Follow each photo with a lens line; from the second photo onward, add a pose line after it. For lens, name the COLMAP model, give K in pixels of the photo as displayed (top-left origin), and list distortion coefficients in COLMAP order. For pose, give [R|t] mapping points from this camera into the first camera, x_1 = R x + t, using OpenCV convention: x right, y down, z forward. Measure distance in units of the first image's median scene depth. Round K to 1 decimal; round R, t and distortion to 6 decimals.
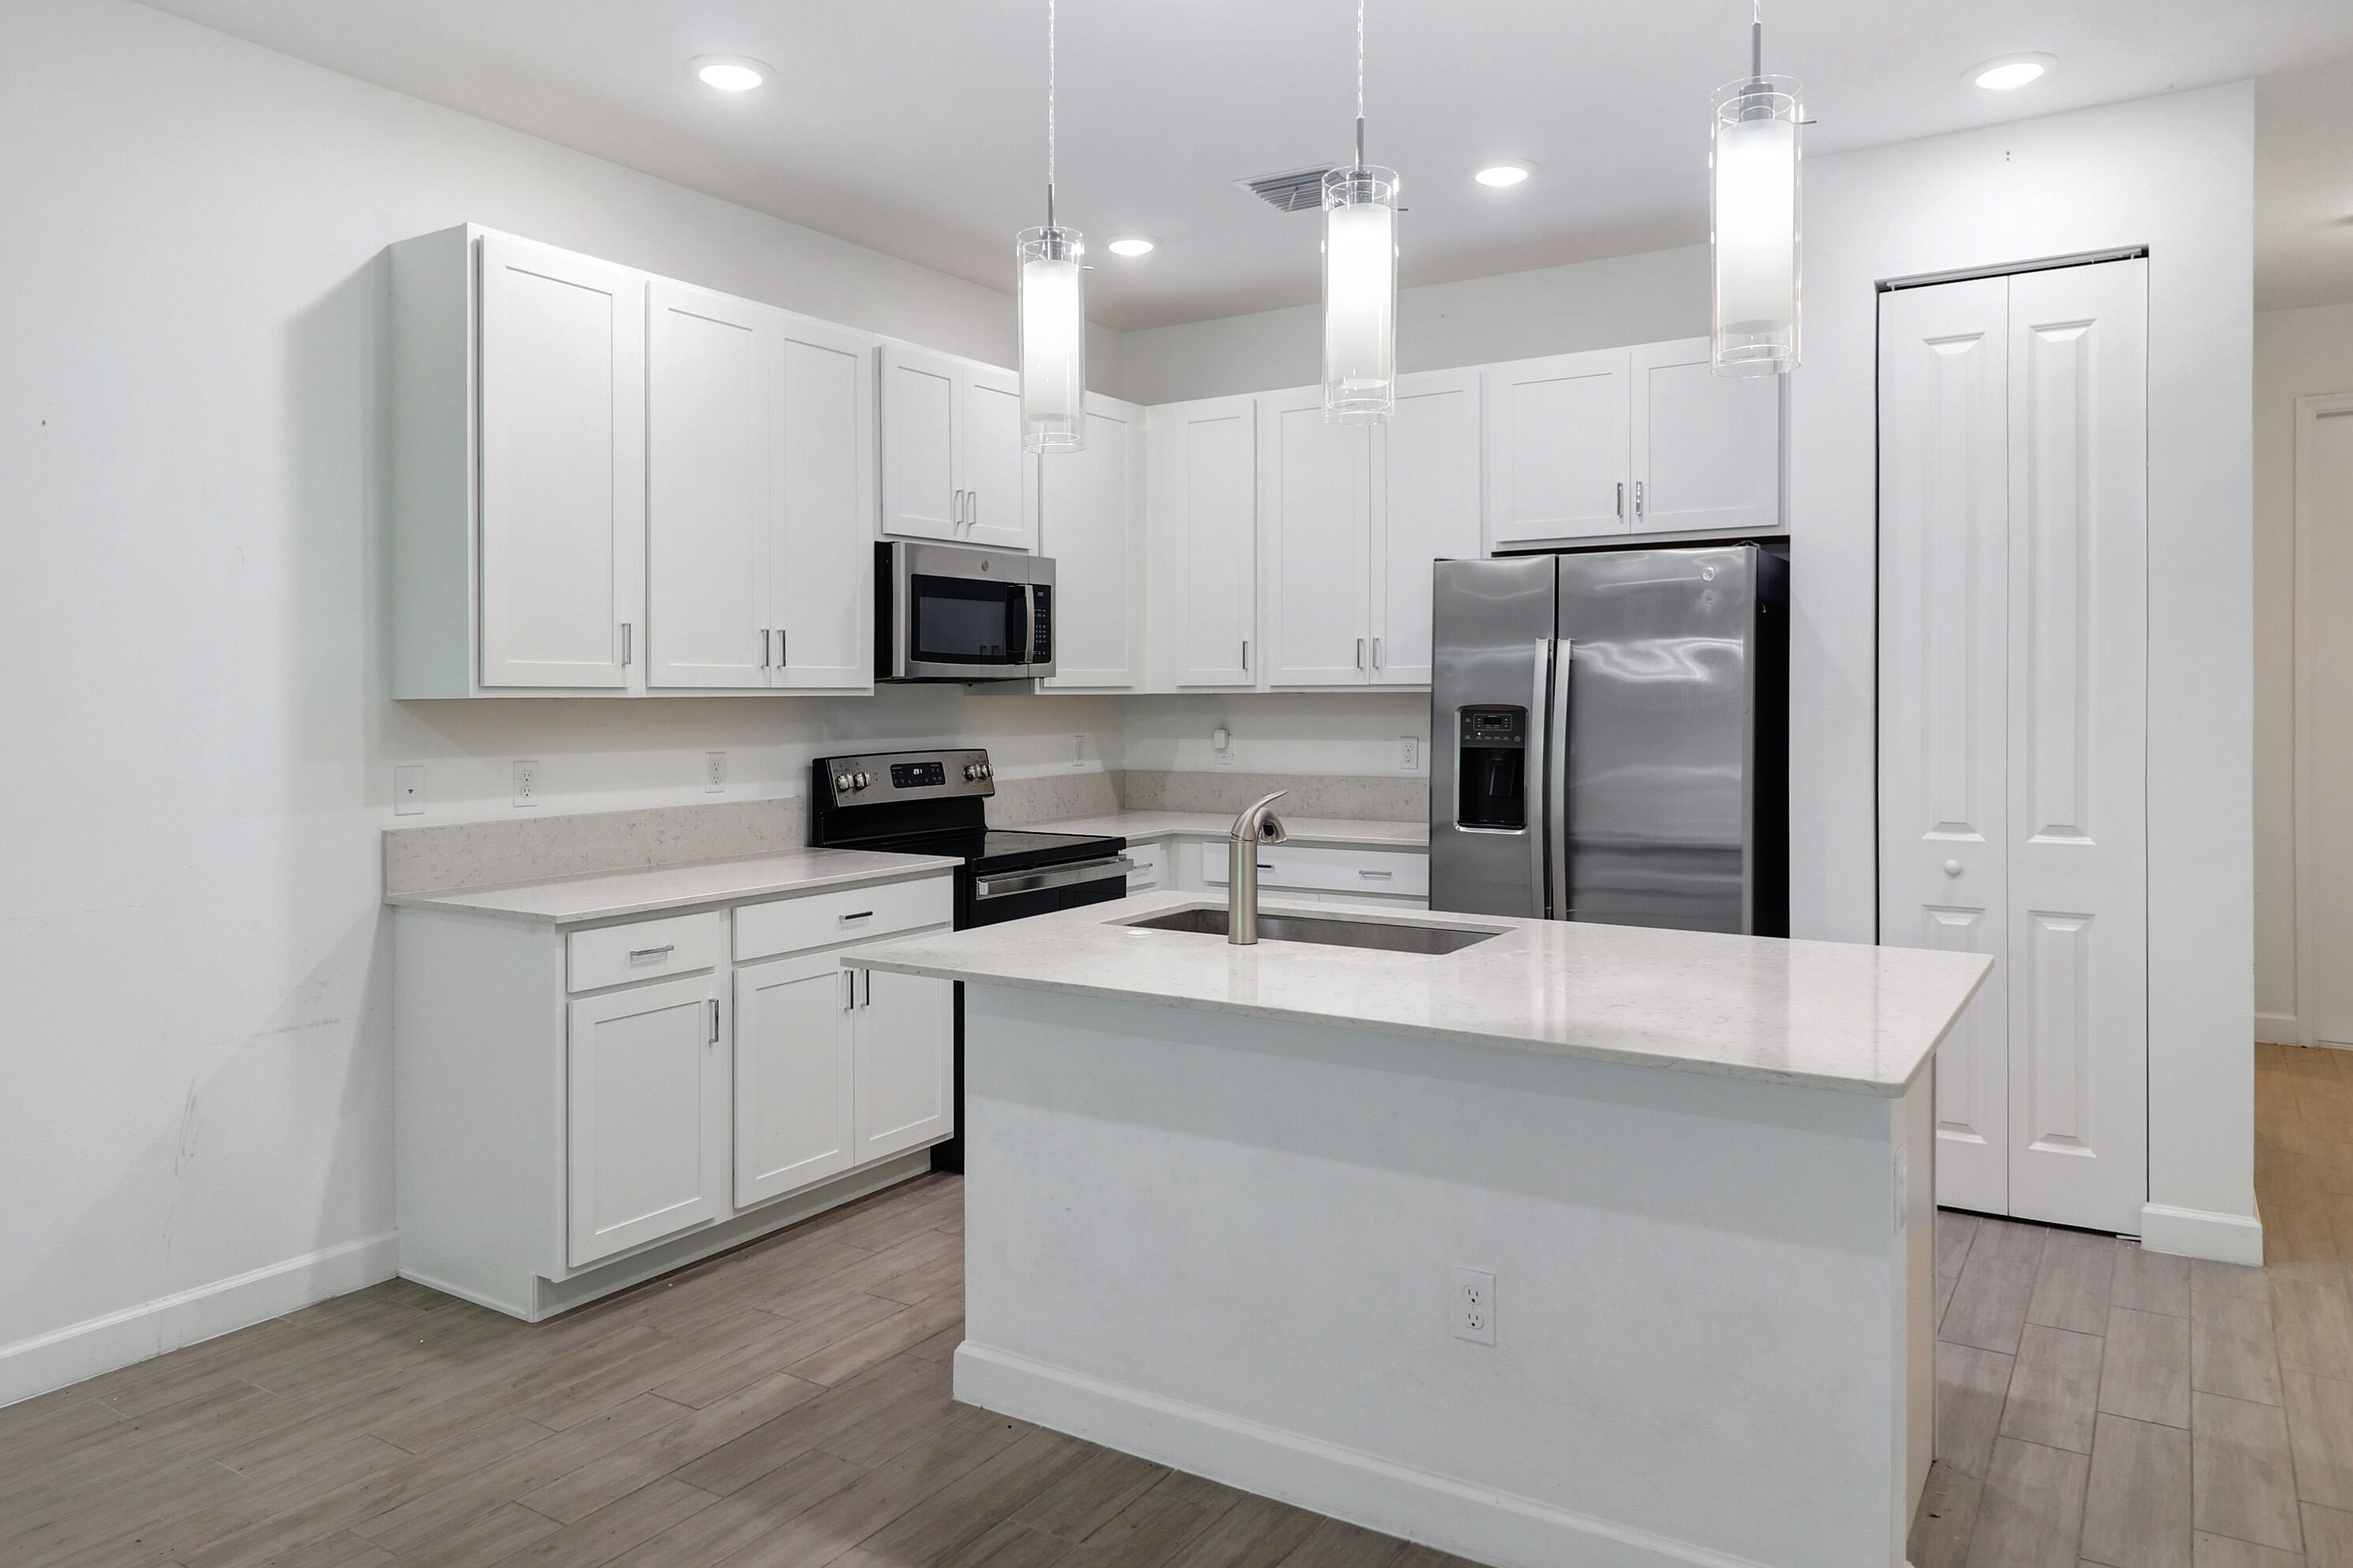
lens RADIAL K [[1546.5, 0, 1176.5], [0, 1546.5, 784.0], [0, 0, 1]] dist [0.000949, 0.000155]
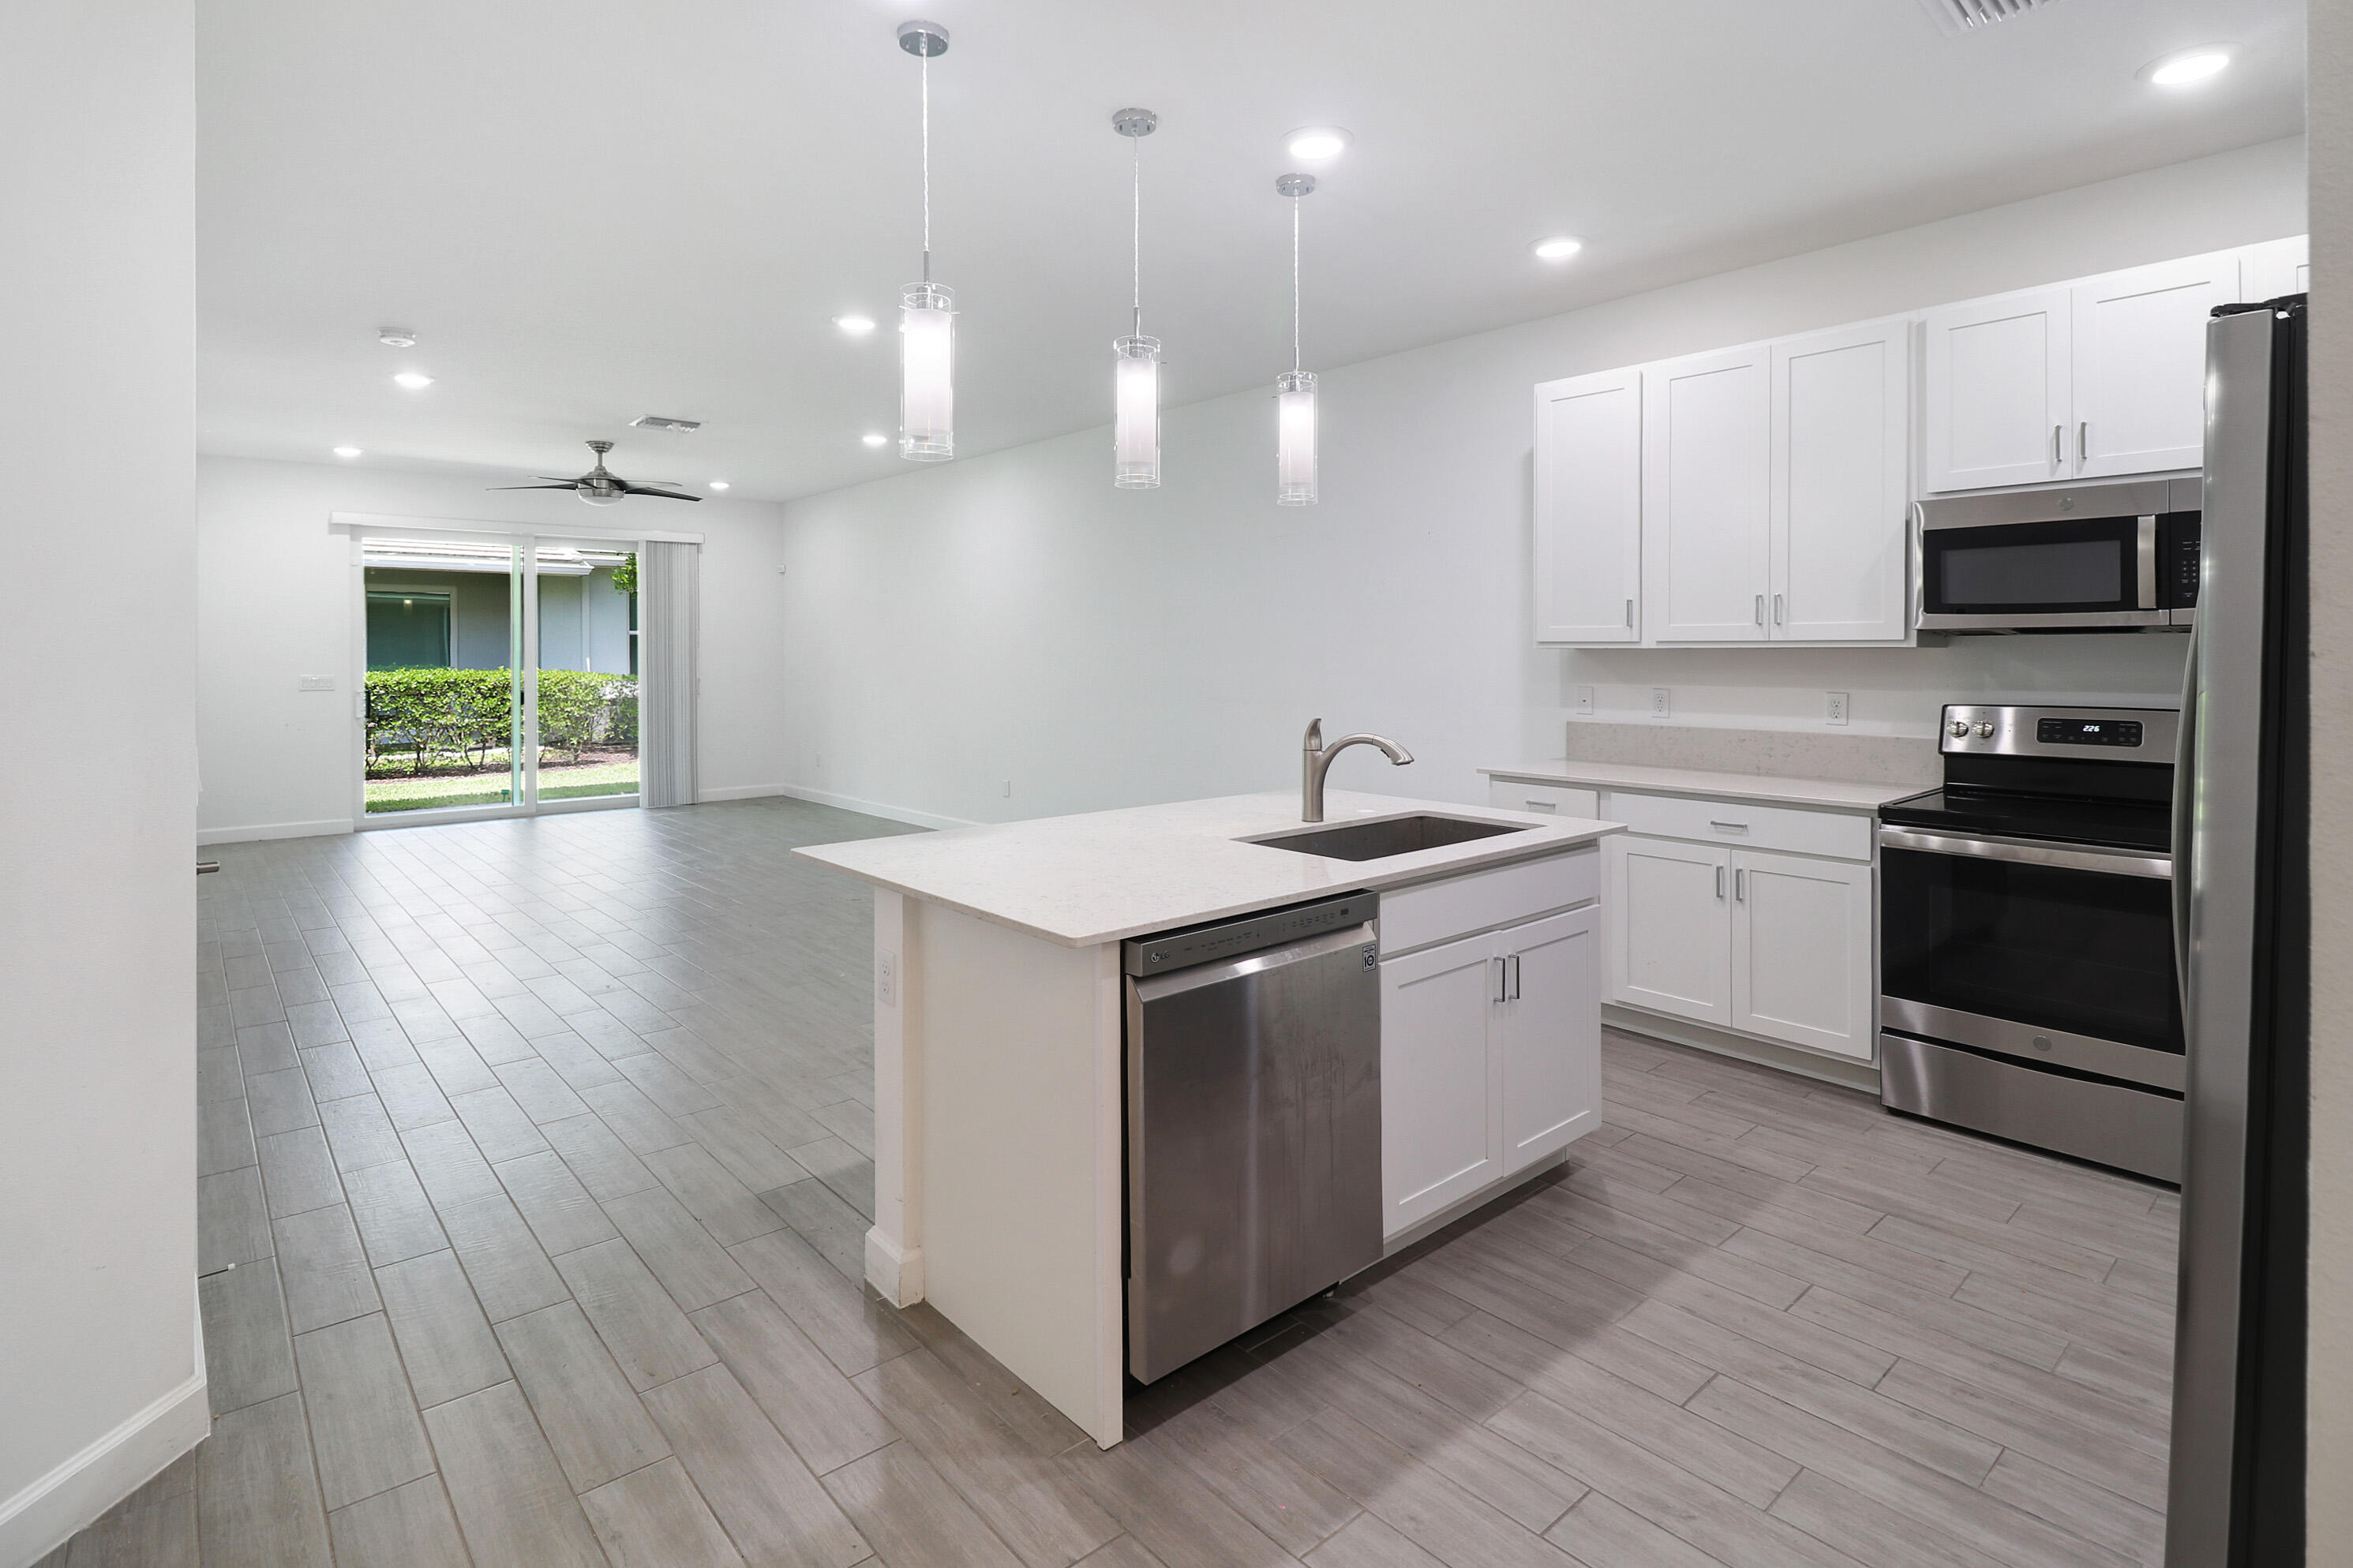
lens RADIAL K [[1097.2, 0, 1170.9], [0, 1097.2, 658.5], [0, 0, 1]] dist [0.018745, 0.000191]
pose [[-0.275150, 0.014179, -0.961297, 0.715928], [-0.049716, 0.998344, 0.028955, -0.048120], [0.960115, 0.055758, -0.273989, 0.746943]]
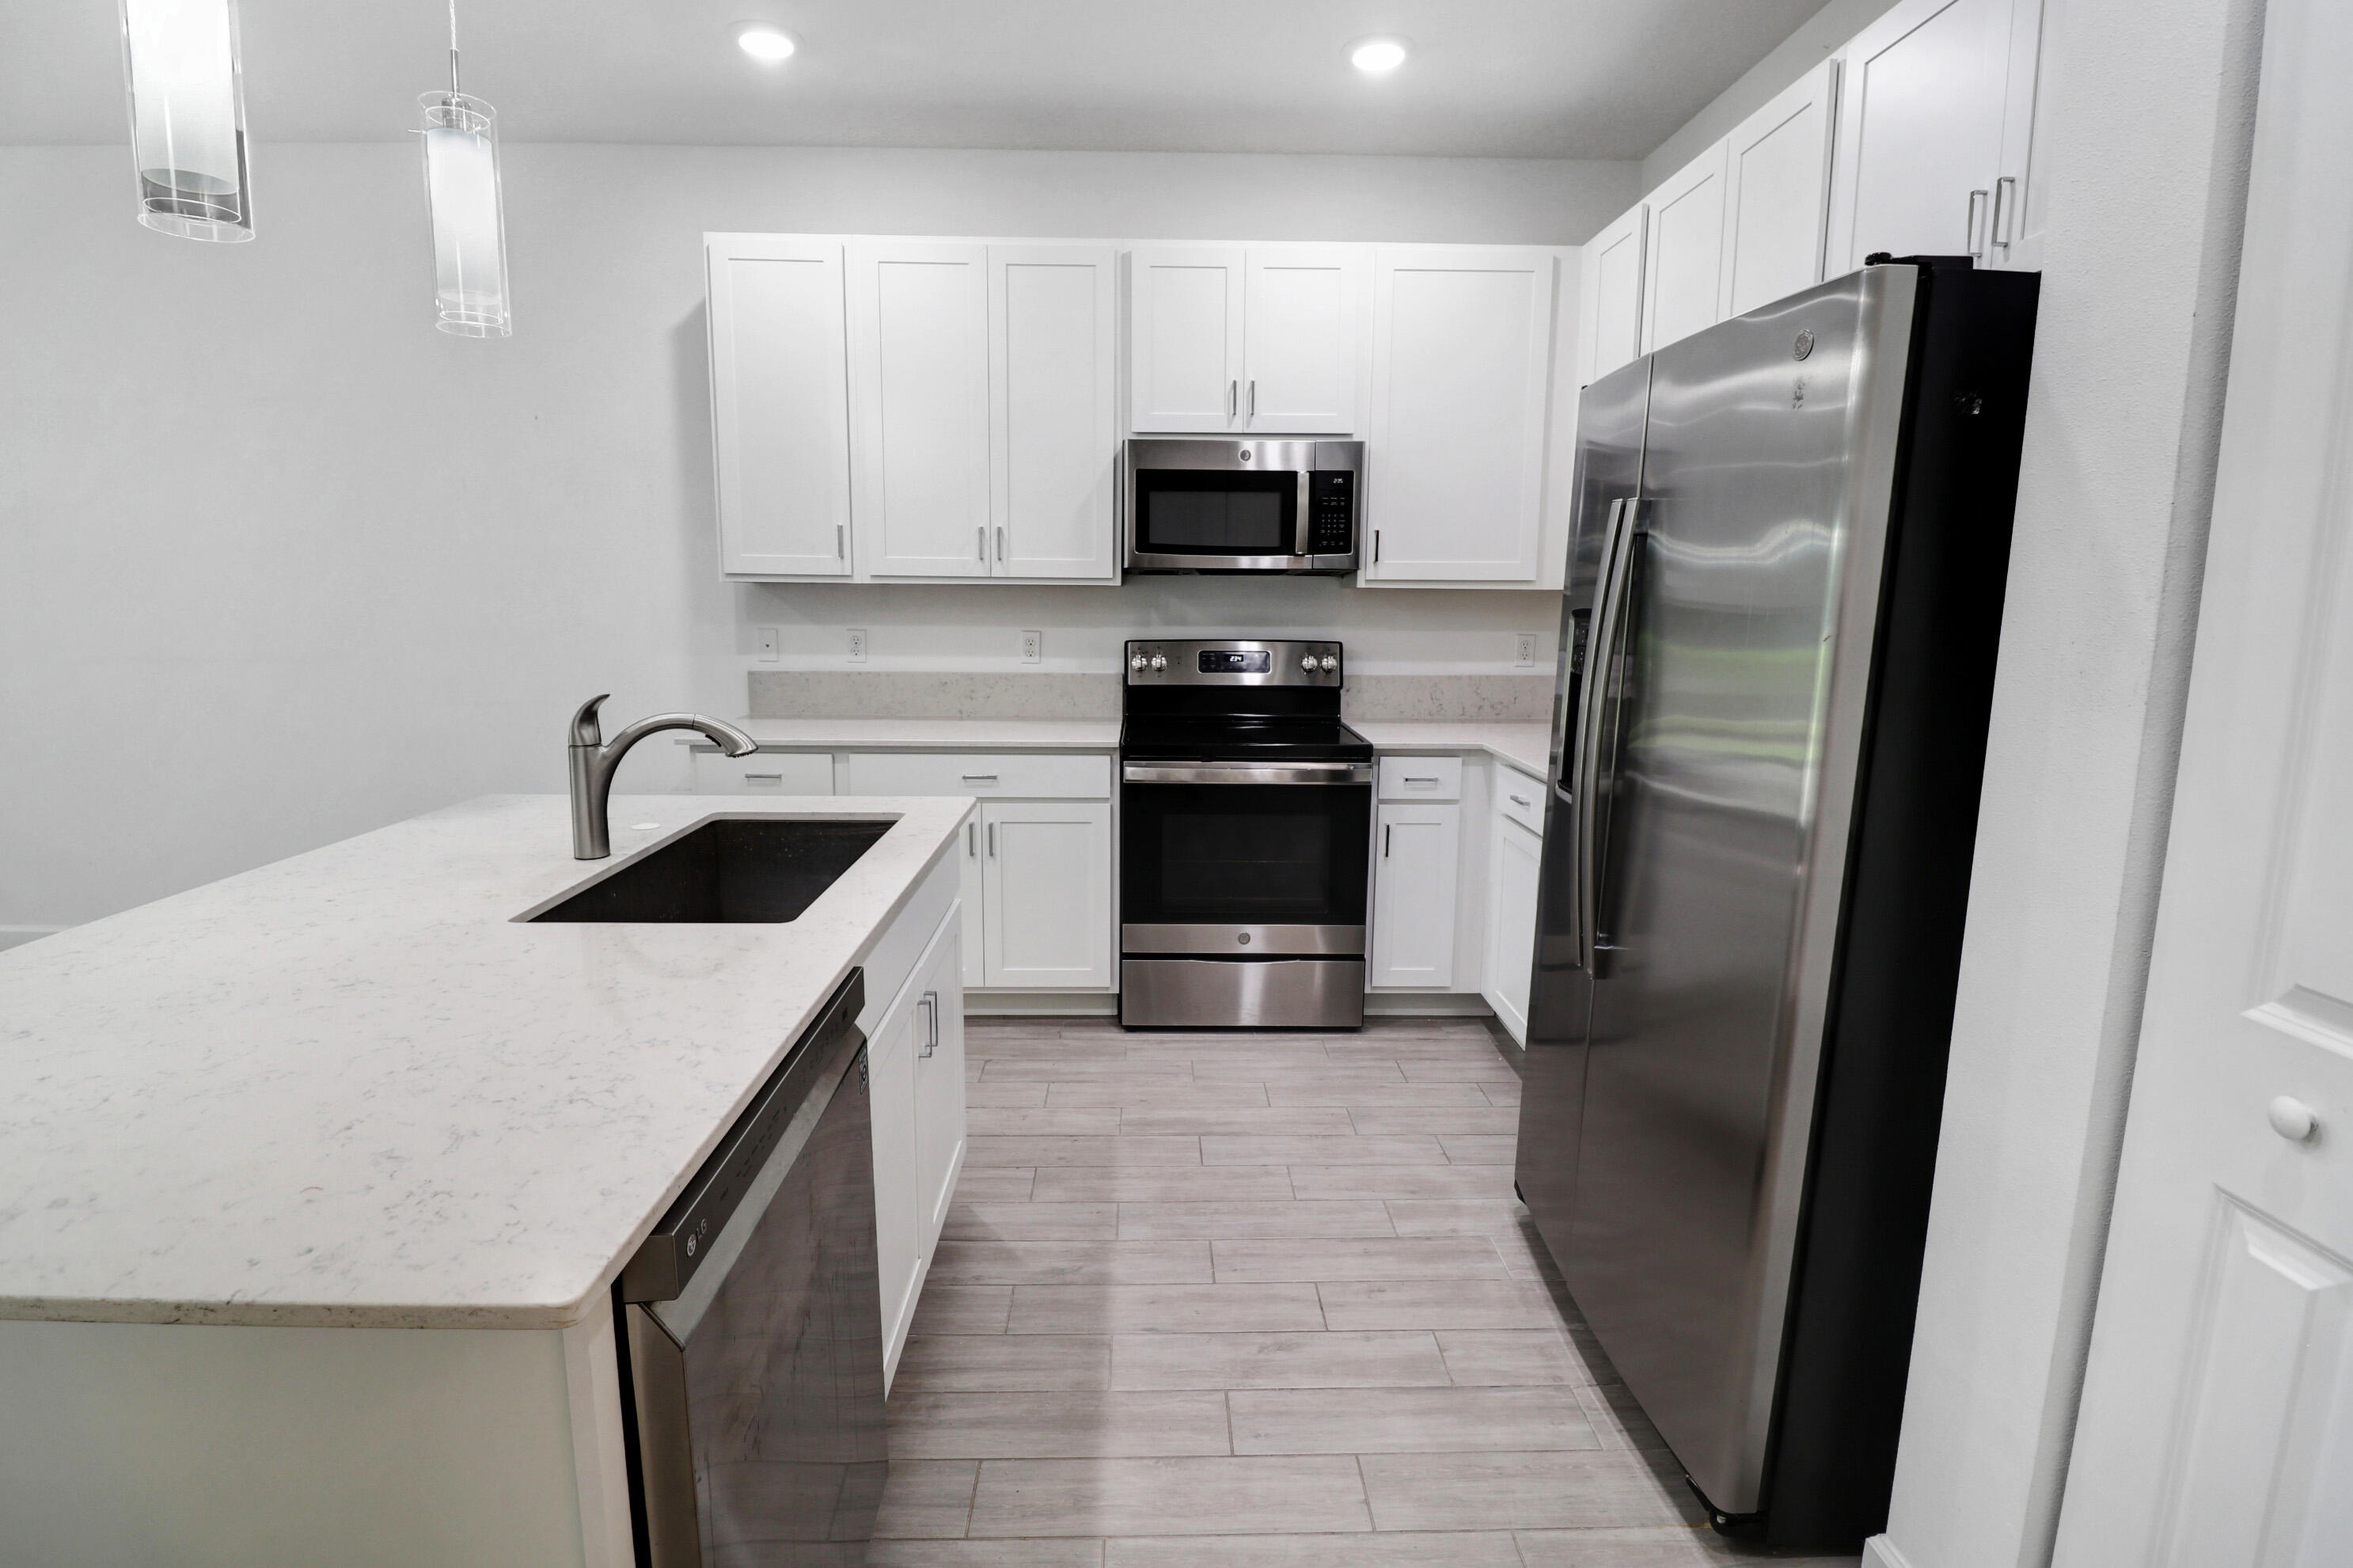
lens RADIAL K [[1145.0, 0, 1138.3], [0, 1145.0, 756.8], [0, 0, 1]] dist [-0.001243, -0.000422]
pose [[0.522797, 0.137037, -0.841371, 0.535681], [-0.059787, 0.990458, 0.124170, -0.040247], [0.850358, -0.014612, 0.526001, 0.607415]]
